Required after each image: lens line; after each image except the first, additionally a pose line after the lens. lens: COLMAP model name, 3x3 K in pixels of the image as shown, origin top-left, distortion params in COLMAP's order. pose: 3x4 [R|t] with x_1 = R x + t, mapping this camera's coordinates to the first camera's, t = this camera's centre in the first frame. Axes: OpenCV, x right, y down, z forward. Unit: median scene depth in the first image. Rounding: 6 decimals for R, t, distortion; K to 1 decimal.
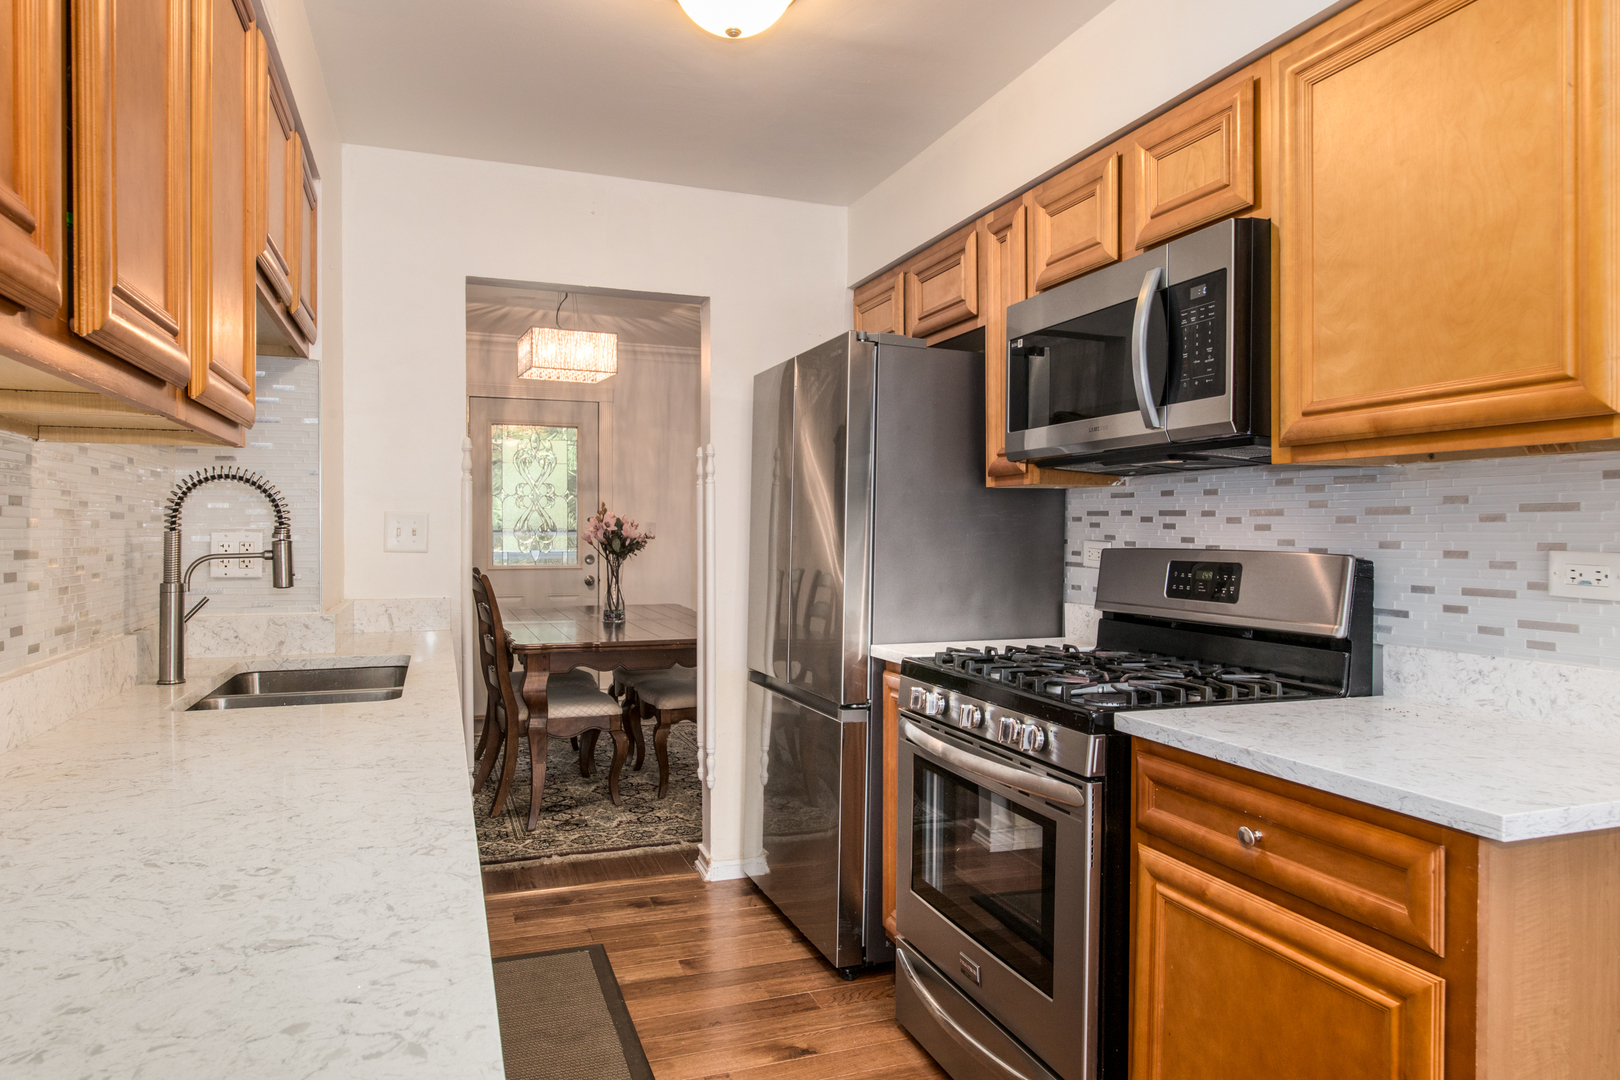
lens RADIAL K [[963.0, 0, 810.0], [0, 963.0, 540.0], [0, 0, 1]] dist [0.003267, -0.000321]
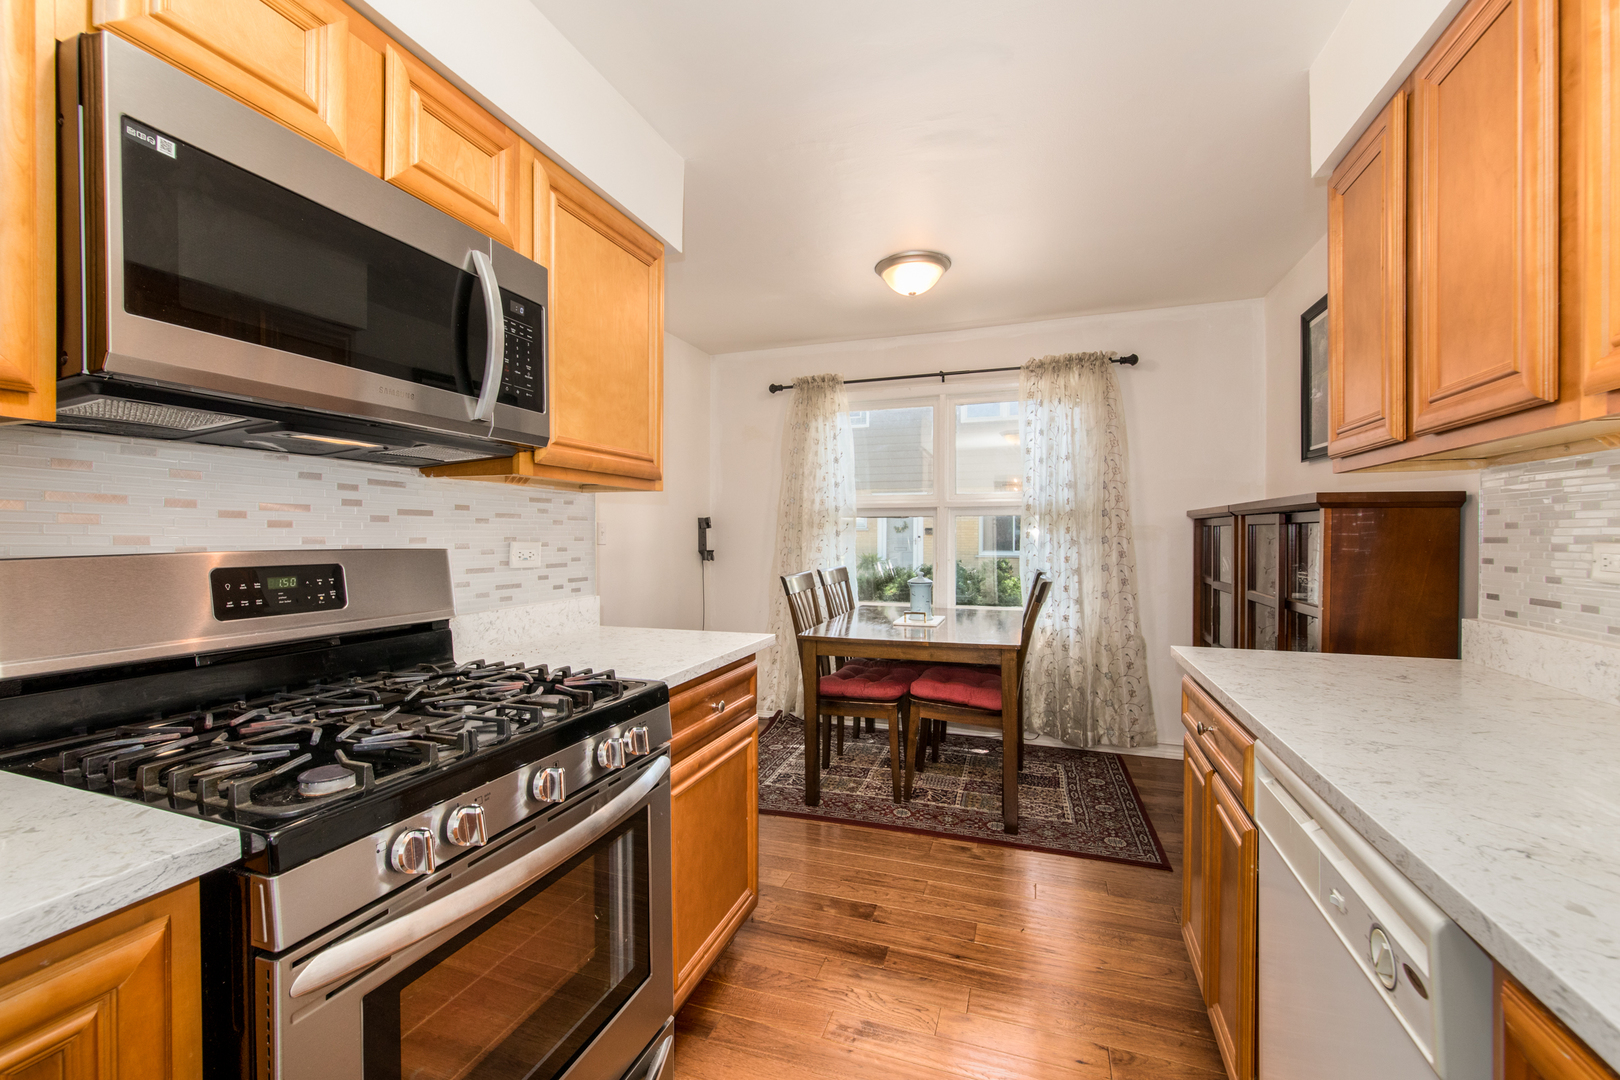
lens RADIAL K [[765.6, 0, 709.9], [0, 765.6, 541.3], [0, 0, 1]] dist [0.000801, 0.000128]
pose [[-0.728476, -0.003064, 0.685064, -0.294445], [0.009737, 0.999843, 0.014826, -0.004063], [-0.685002, 0.017471, -0.728332, 1.250087]]
